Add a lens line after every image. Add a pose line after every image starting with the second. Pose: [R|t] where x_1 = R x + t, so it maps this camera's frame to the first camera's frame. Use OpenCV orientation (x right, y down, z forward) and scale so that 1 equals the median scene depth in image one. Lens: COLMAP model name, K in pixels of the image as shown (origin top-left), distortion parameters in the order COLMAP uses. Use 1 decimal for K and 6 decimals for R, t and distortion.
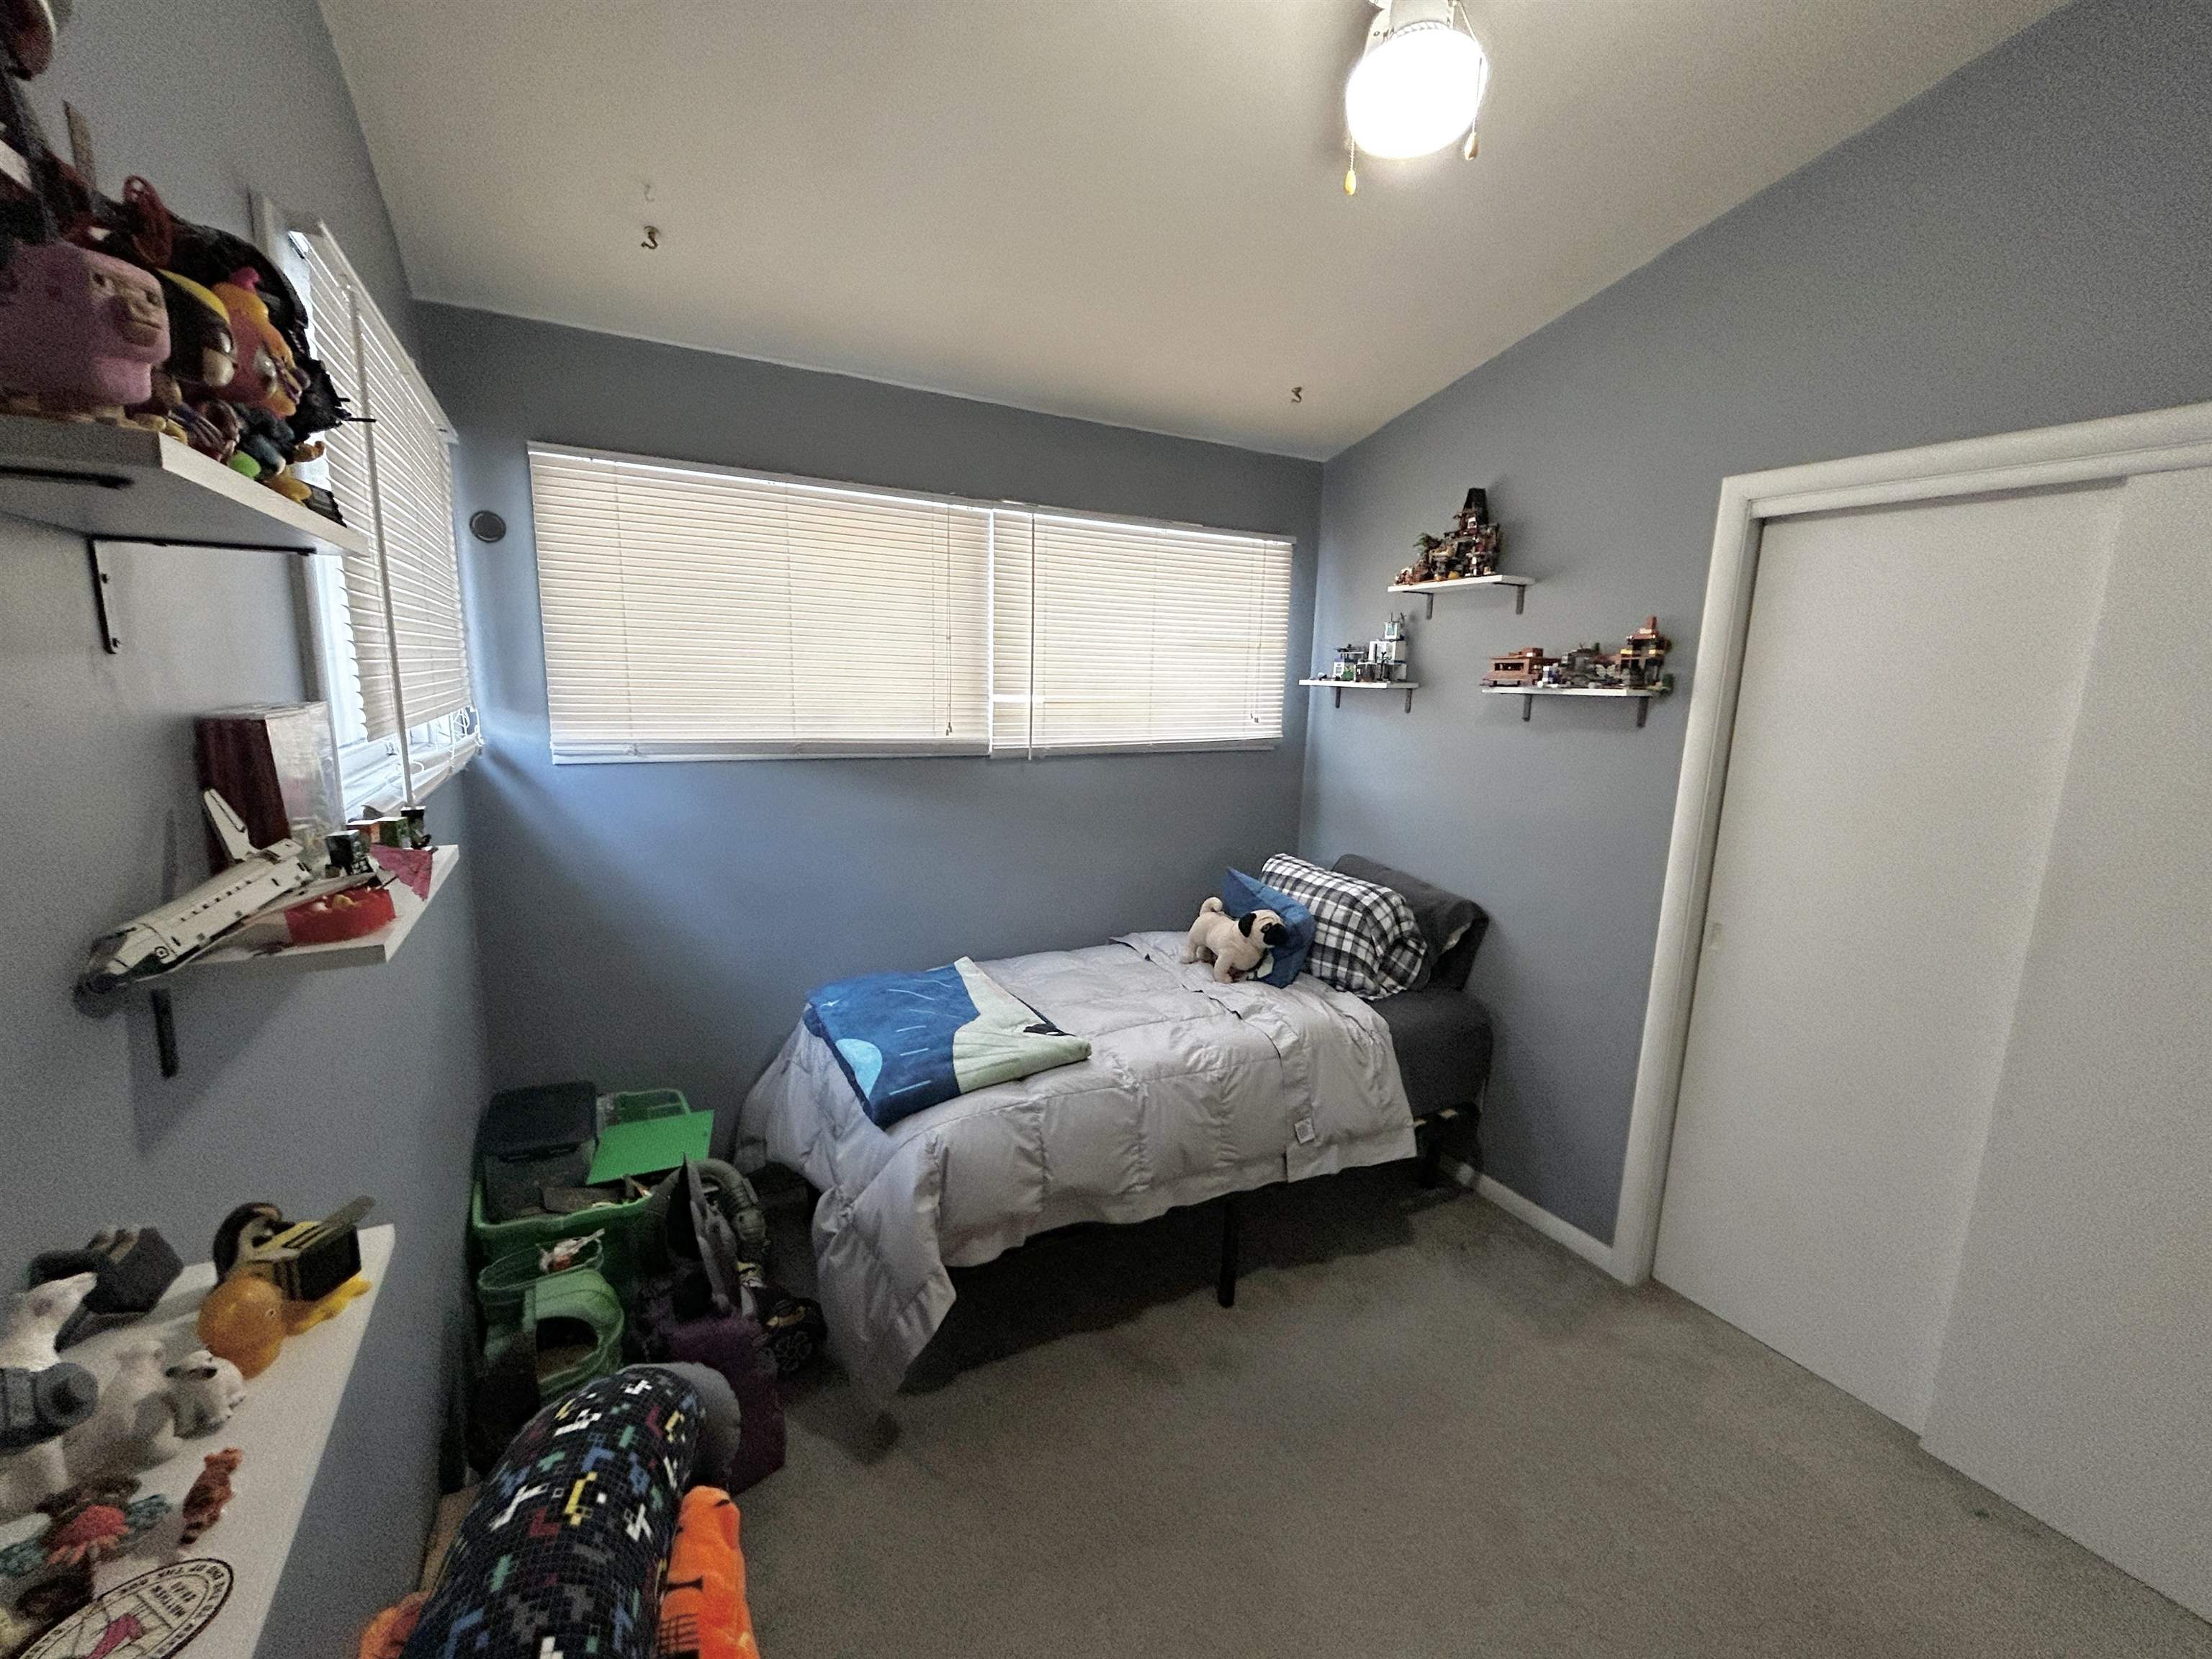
lens RADIAL K [[897.6, 0, 1106.7], [0, 897.6, 829.5], [0, 0, 1]] dist [-0.003483, 0.001371]
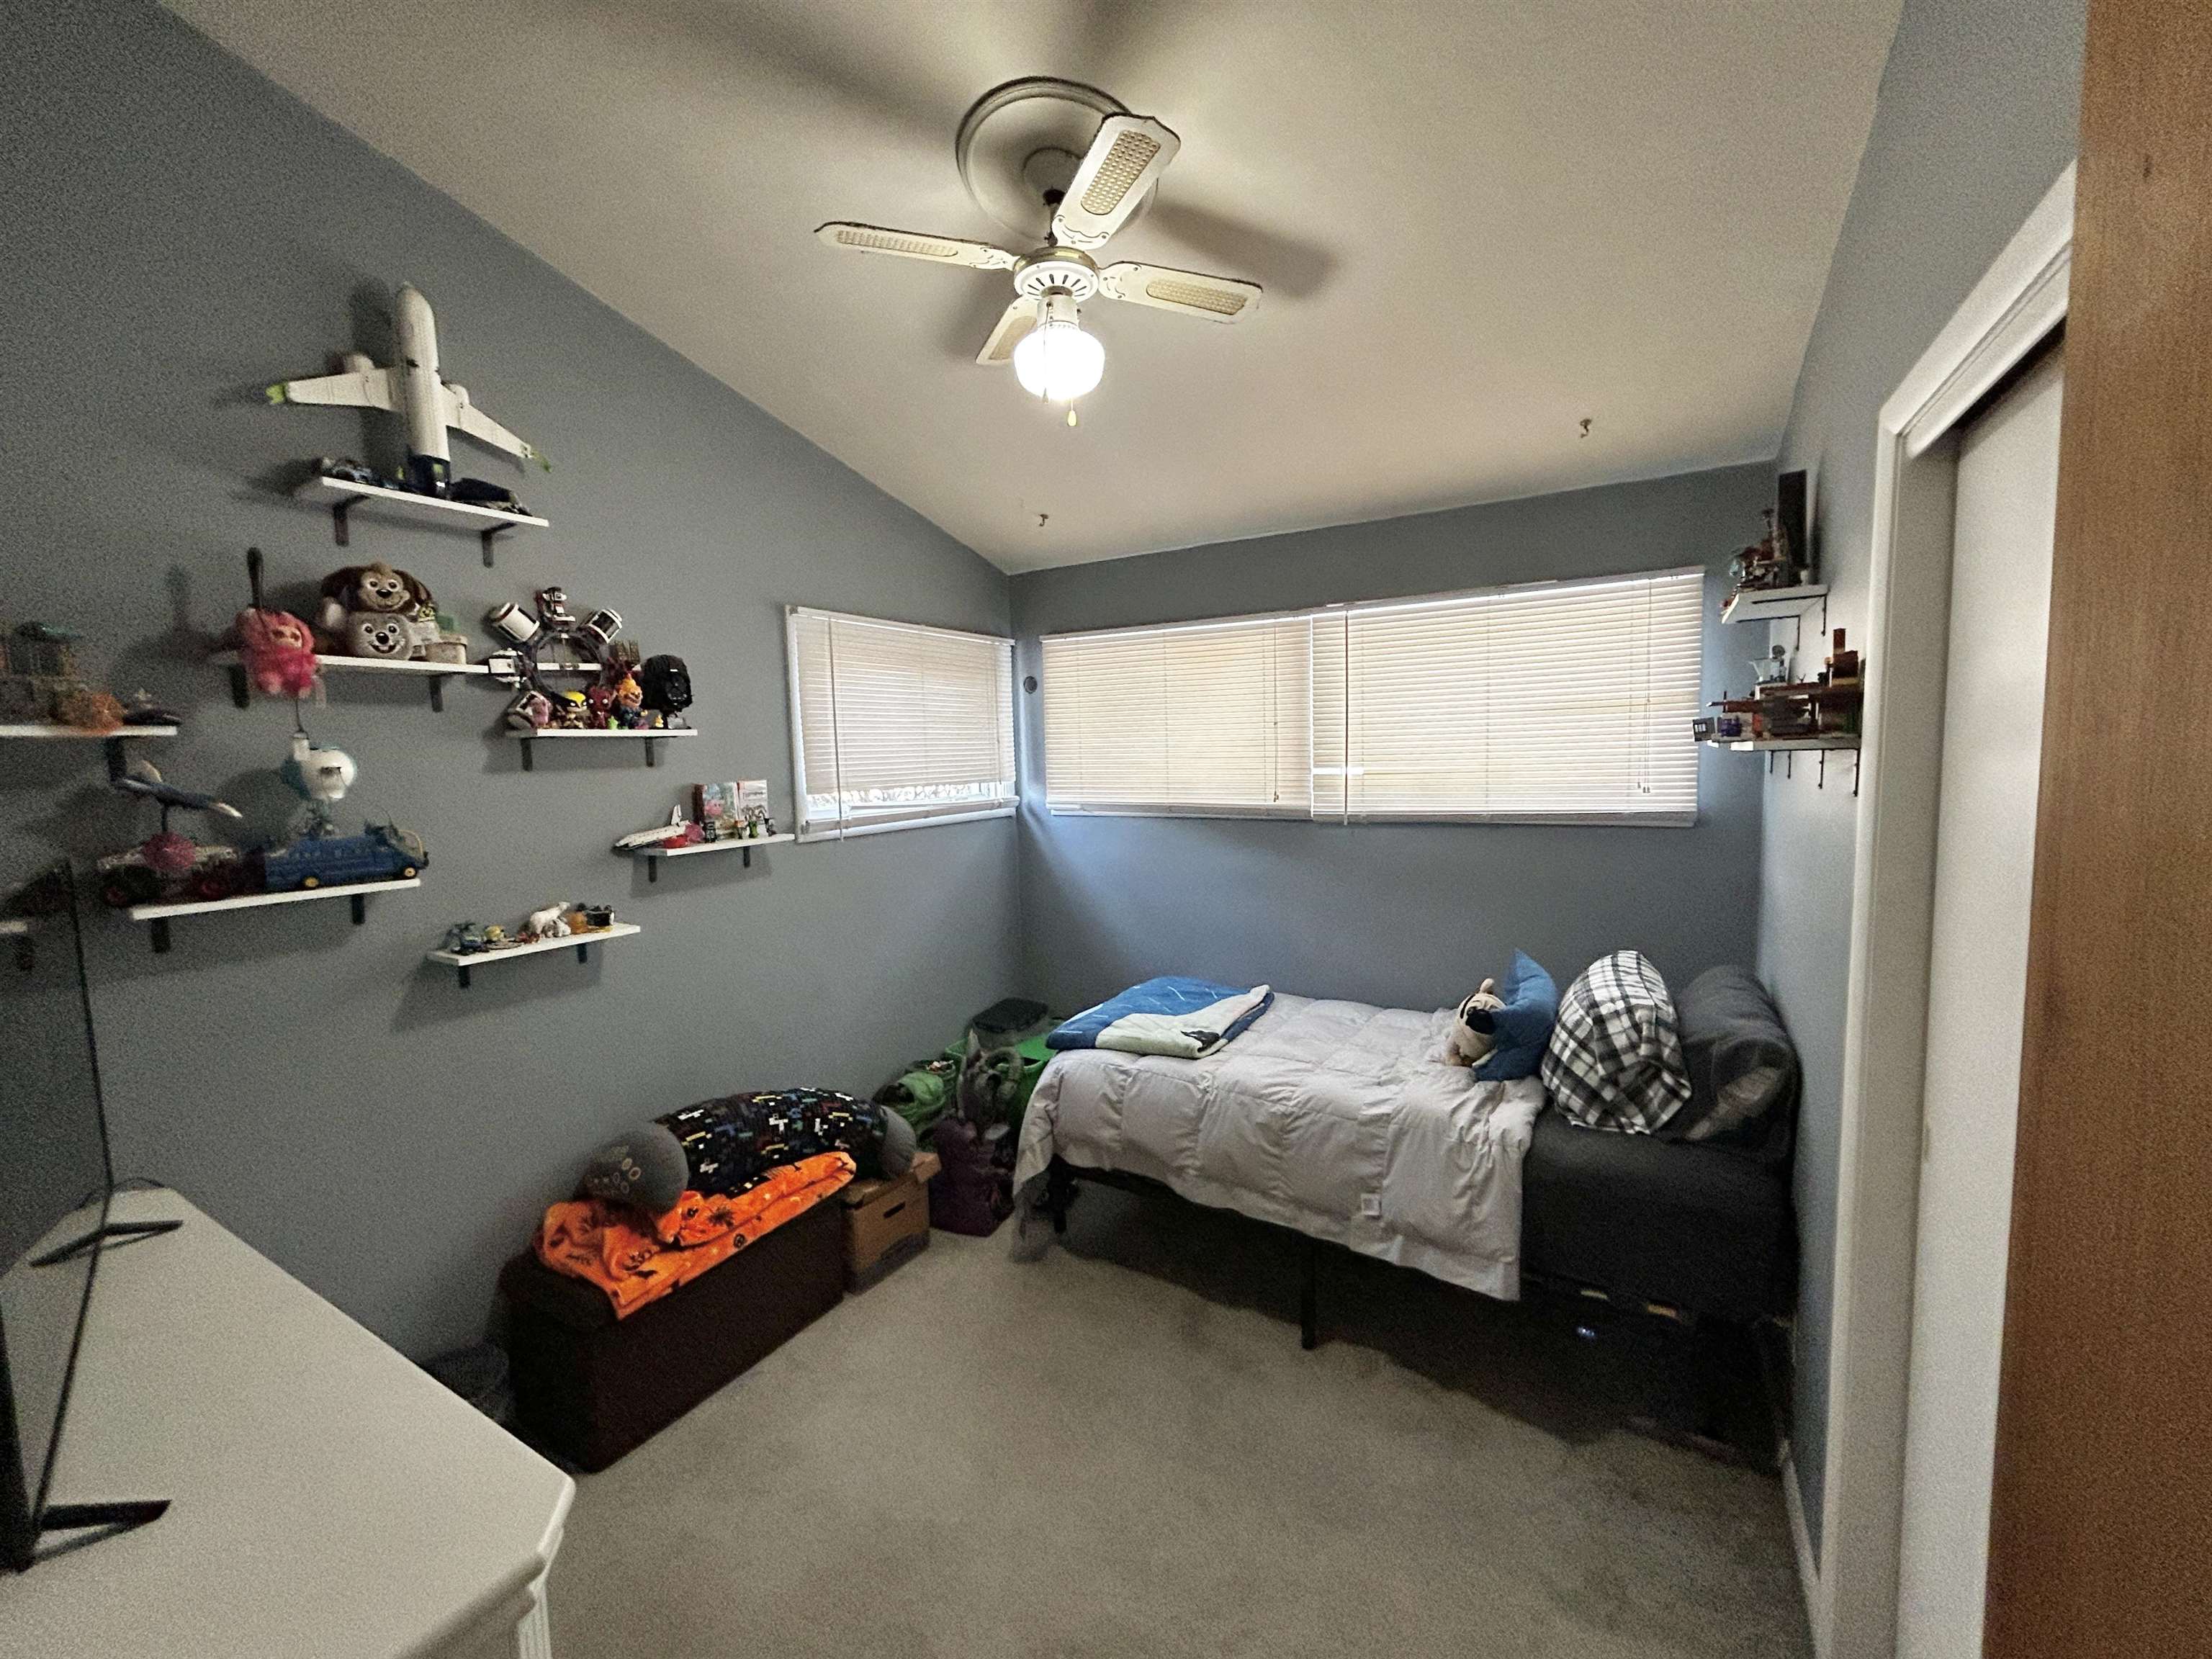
lens RADIAL K [[897.6, 0, 1102.3], [0, 897.6, 830.1], [0, 0, 1]] dist [-0.003483, 0.001371]
pose [[0.503551, 0.036328, -0.863201, 0.827648], [-0.110159, 0.993661, -0.022443, -0.013986], [0.856914, 0.106390, 0.504361, 0.196865]]
